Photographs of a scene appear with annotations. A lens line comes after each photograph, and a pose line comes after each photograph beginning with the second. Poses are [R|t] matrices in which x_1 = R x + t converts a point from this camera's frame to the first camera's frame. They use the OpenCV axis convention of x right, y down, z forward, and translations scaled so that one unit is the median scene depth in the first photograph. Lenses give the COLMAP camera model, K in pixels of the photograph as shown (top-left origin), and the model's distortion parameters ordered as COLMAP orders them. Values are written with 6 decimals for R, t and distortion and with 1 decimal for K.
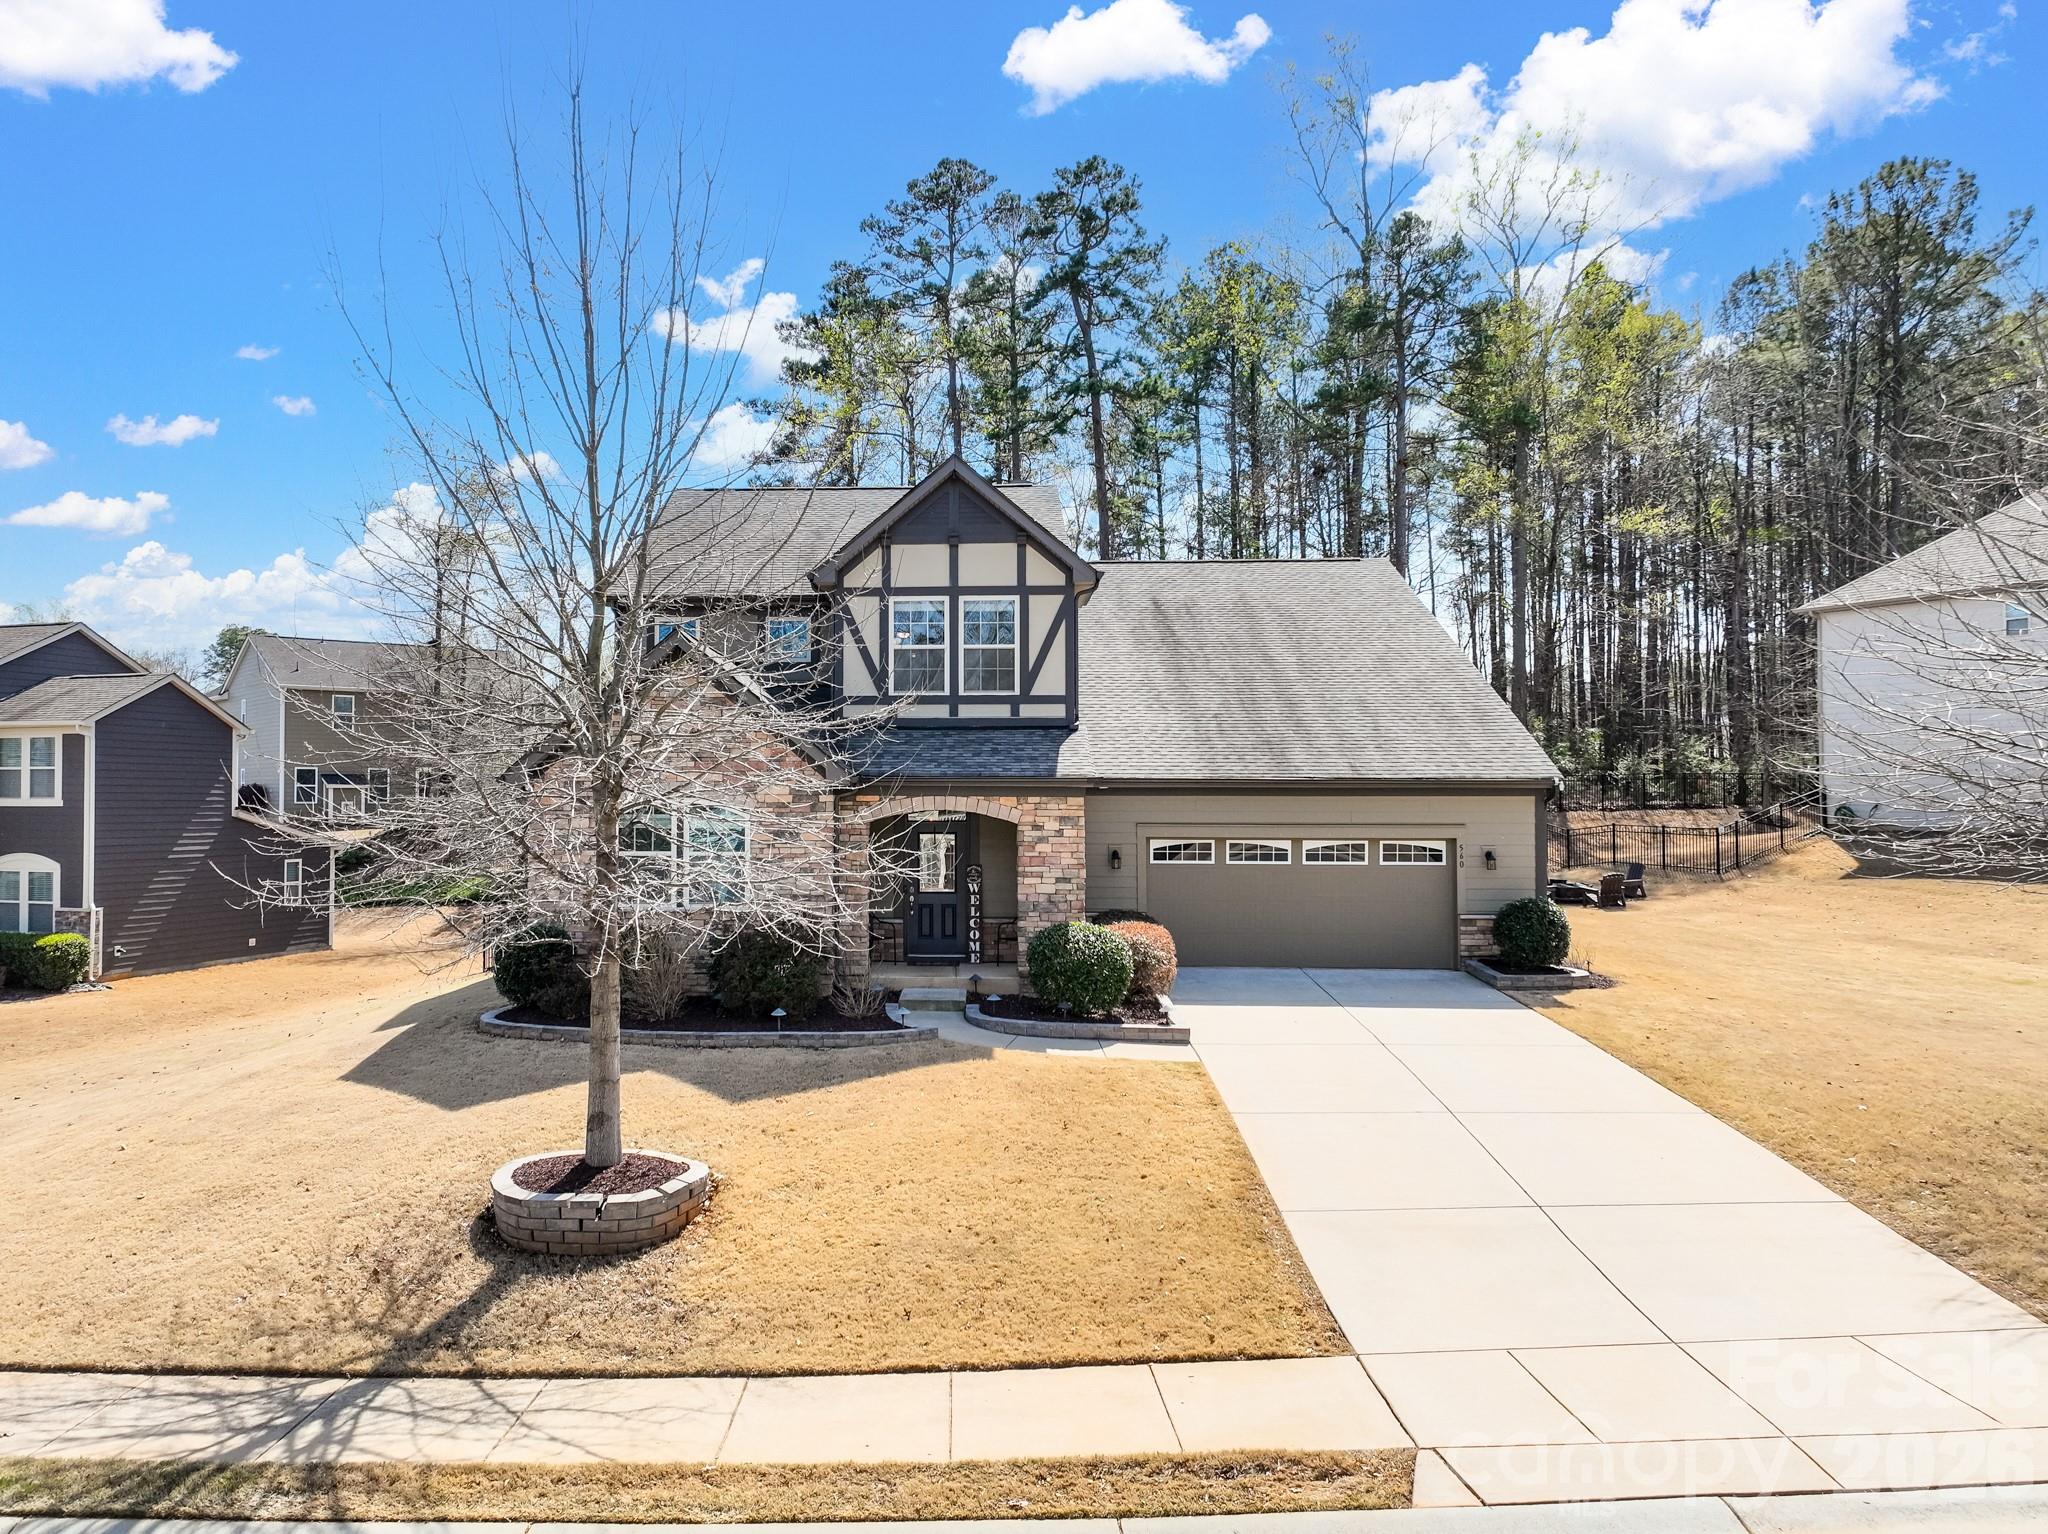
lens RADIAL K [[1442.5, 0, 1036.3], [0, 1442.5, 761.8], [0, 0, 1]] dist [0.014135, -0.002915]
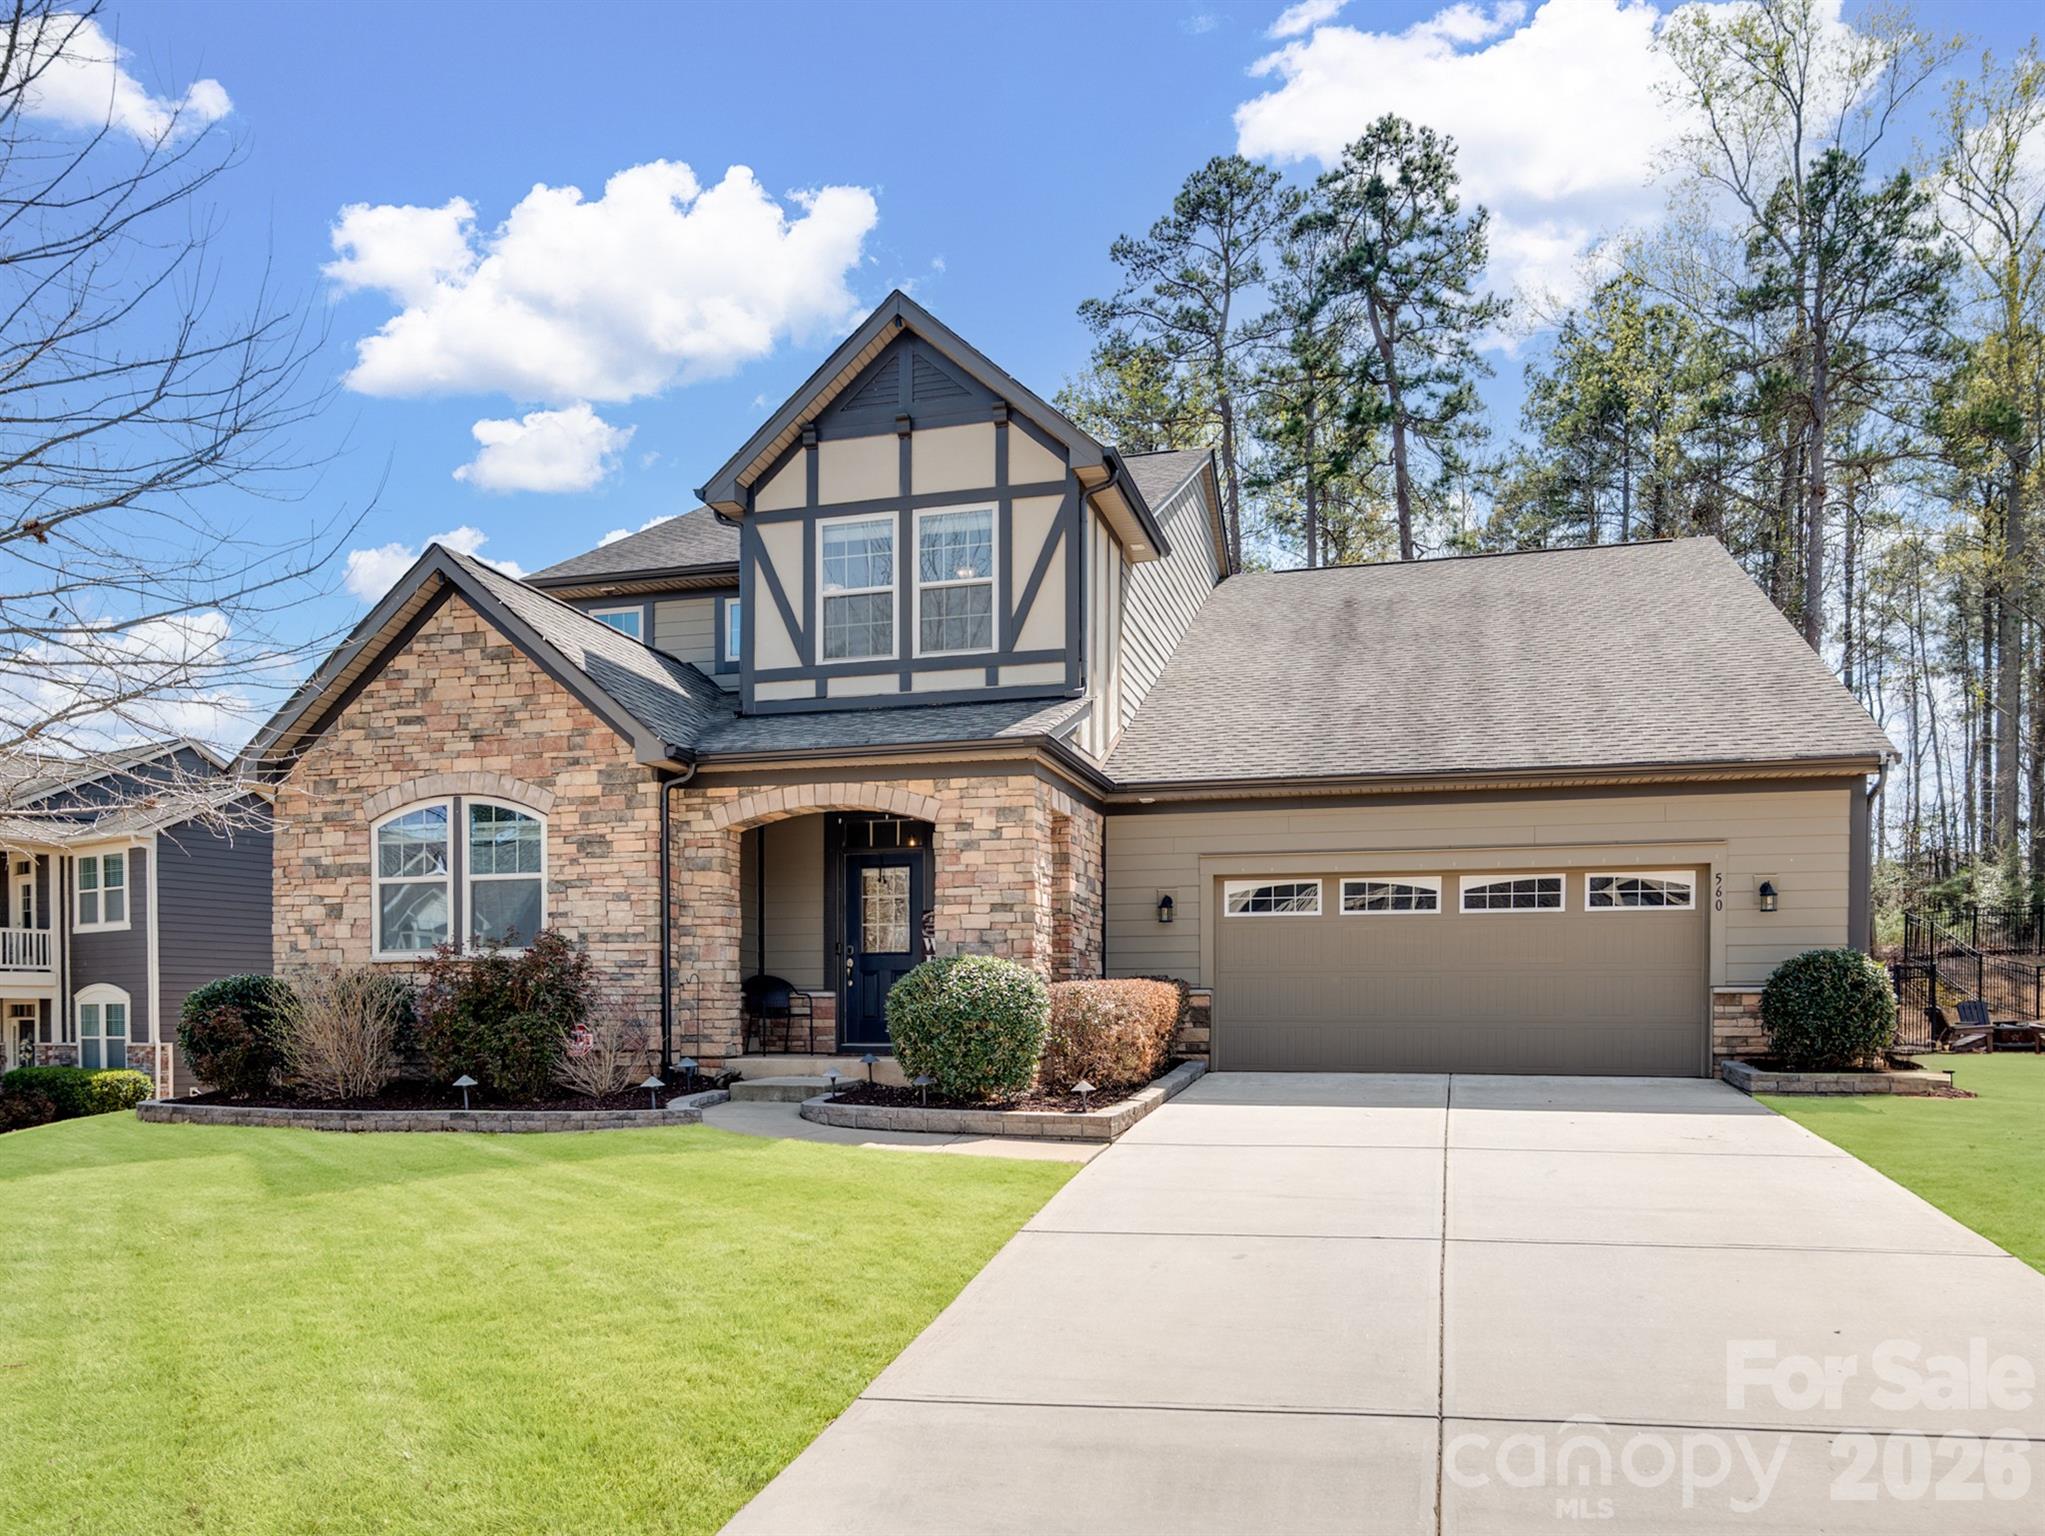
lens RADIAL K [[1657.1, 0, 1022.5], [0, 1657.1, 1028.3], [0, 0, 1]] dist [-0.041550, 0.054971]
pose [[0.974686, 0.000337, -0.223577, 0.166437], [0.011368, 0.998631, 0.051064, 0.085779], [0.223288, -0.052313, 0.973348, 0.256678]]
